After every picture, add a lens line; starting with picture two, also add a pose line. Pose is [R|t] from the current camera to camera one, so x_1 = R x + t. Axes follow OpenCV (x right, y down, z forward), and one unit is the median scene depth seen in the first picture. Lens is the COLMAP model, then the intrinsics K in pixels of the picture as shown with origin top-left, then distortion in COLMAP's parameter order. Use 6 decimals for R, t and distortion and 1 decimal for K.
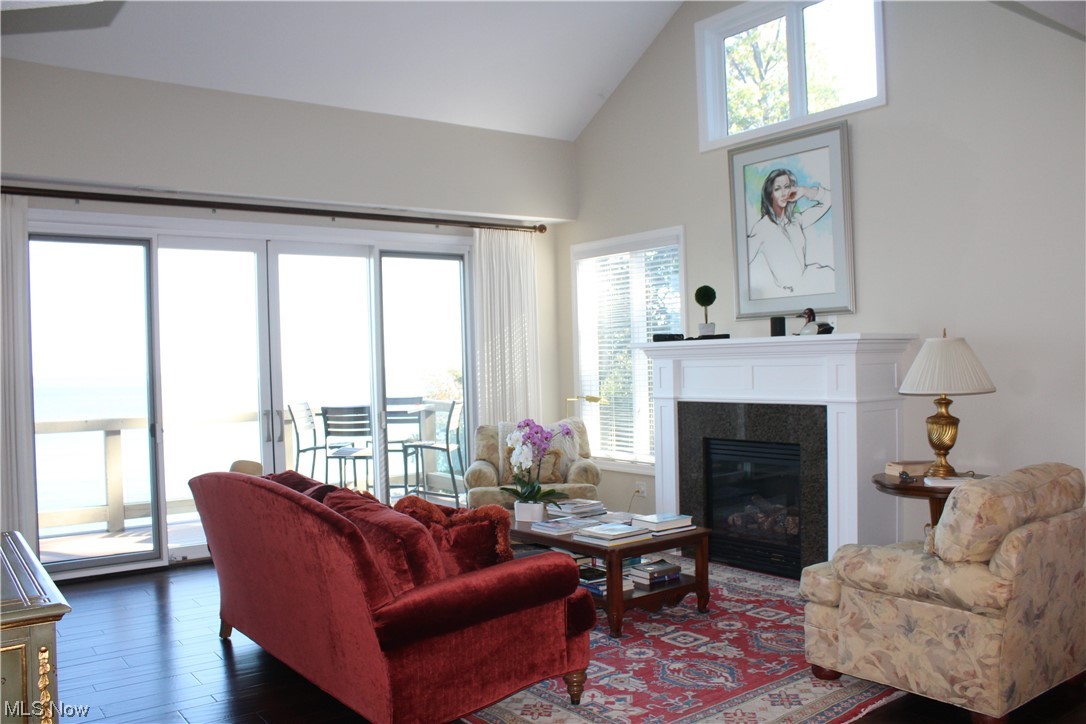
lens RADIAL K [[906.8, 0, 547.9], [0, 906.8, 357.6], [0, 0, 1]] dist [-0.157251, 0.120018]
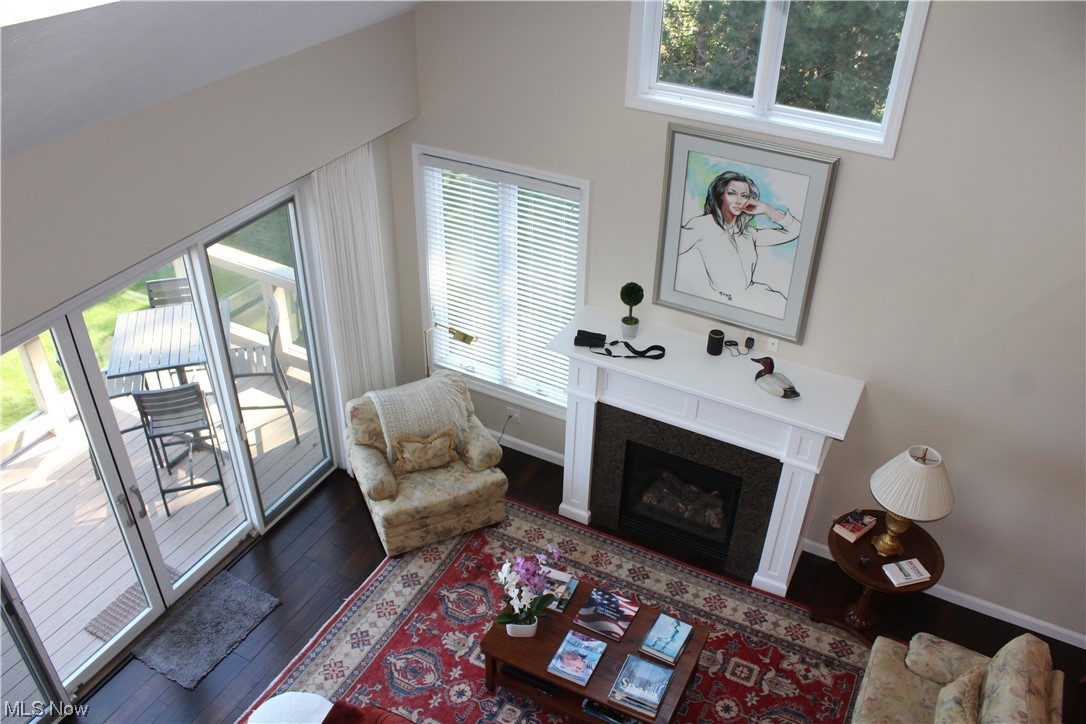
lens RADIAL K [[906.8, 0, 539.0], [0, 906.8, 367.4], [0, 0, 1]] dist [-0.157251, 0.120018]
pose [[0.904628, -0.208291, 0.371838, -0.266544], [-0.042847, 0.823579, 0.565581, -0.533311], [-0.424044, -0.527573, 0.736107, 0.359975]]
